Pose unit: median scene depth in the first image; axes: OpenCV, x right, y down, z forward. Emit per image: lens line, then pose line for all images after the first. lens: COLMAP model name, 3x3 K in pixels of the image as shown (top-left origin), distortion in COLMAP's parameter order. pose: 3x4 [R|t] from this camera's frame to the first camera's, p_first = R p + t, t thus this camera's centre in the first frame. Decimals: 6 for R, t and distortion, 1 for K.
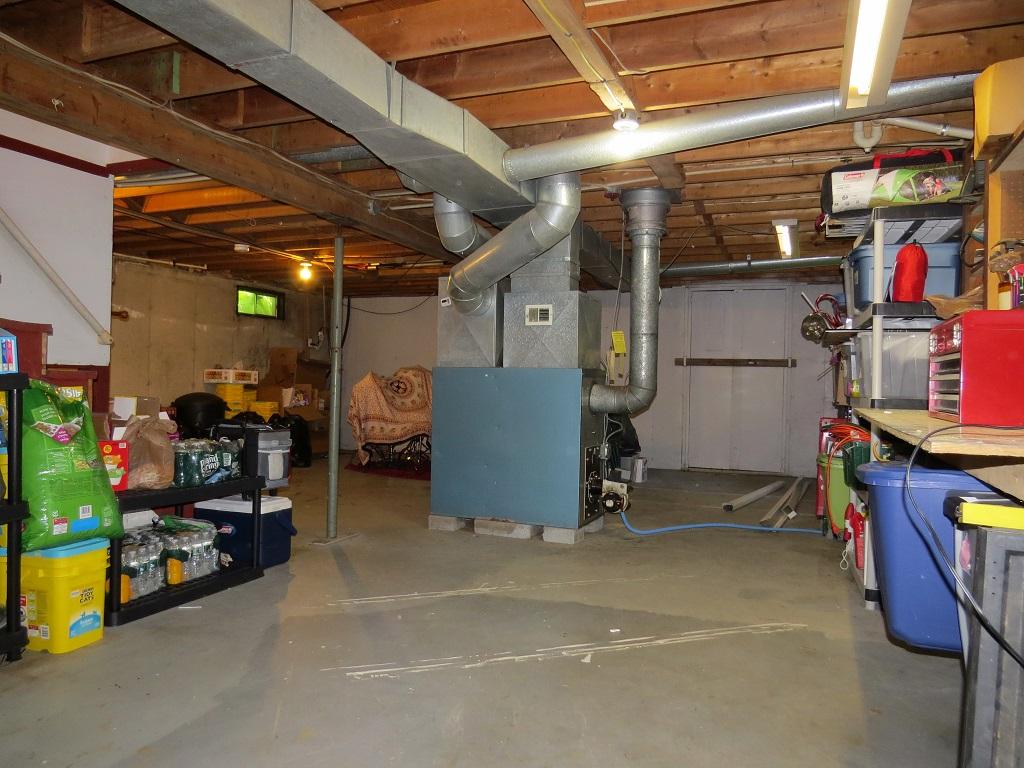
lens RADIAL K [[738.5, 0, 512.2], [0, 738.5, 387.2], [0, 0, 1]] dist [-0.024871, 0.013251]
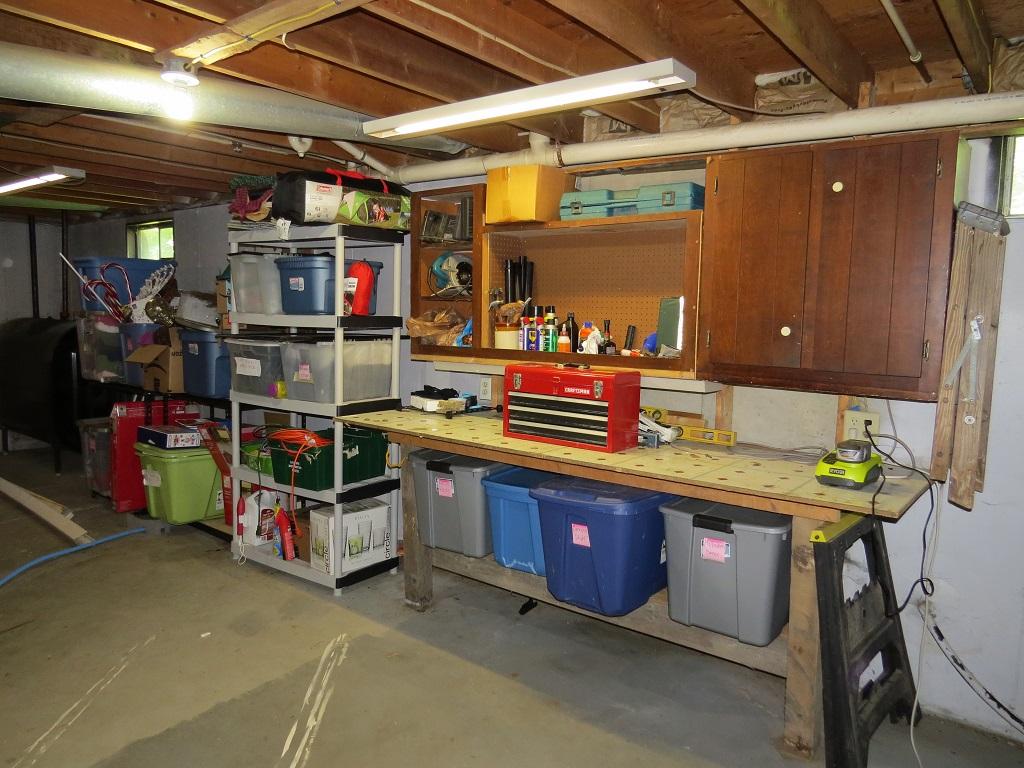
lens RADIAL K [[738.5, 0, 512.6], [0, 738.5, 381.6], [0, 0, 1]] dist [-0.024871, 0.013251]
pose [[0.271729, -0.108292, 0.956262, -0.490655], [-0.011756, 0.993201, 0.115815, -0.154781], [-0.962302, -0.042712, 0.268608, 0.501148]]
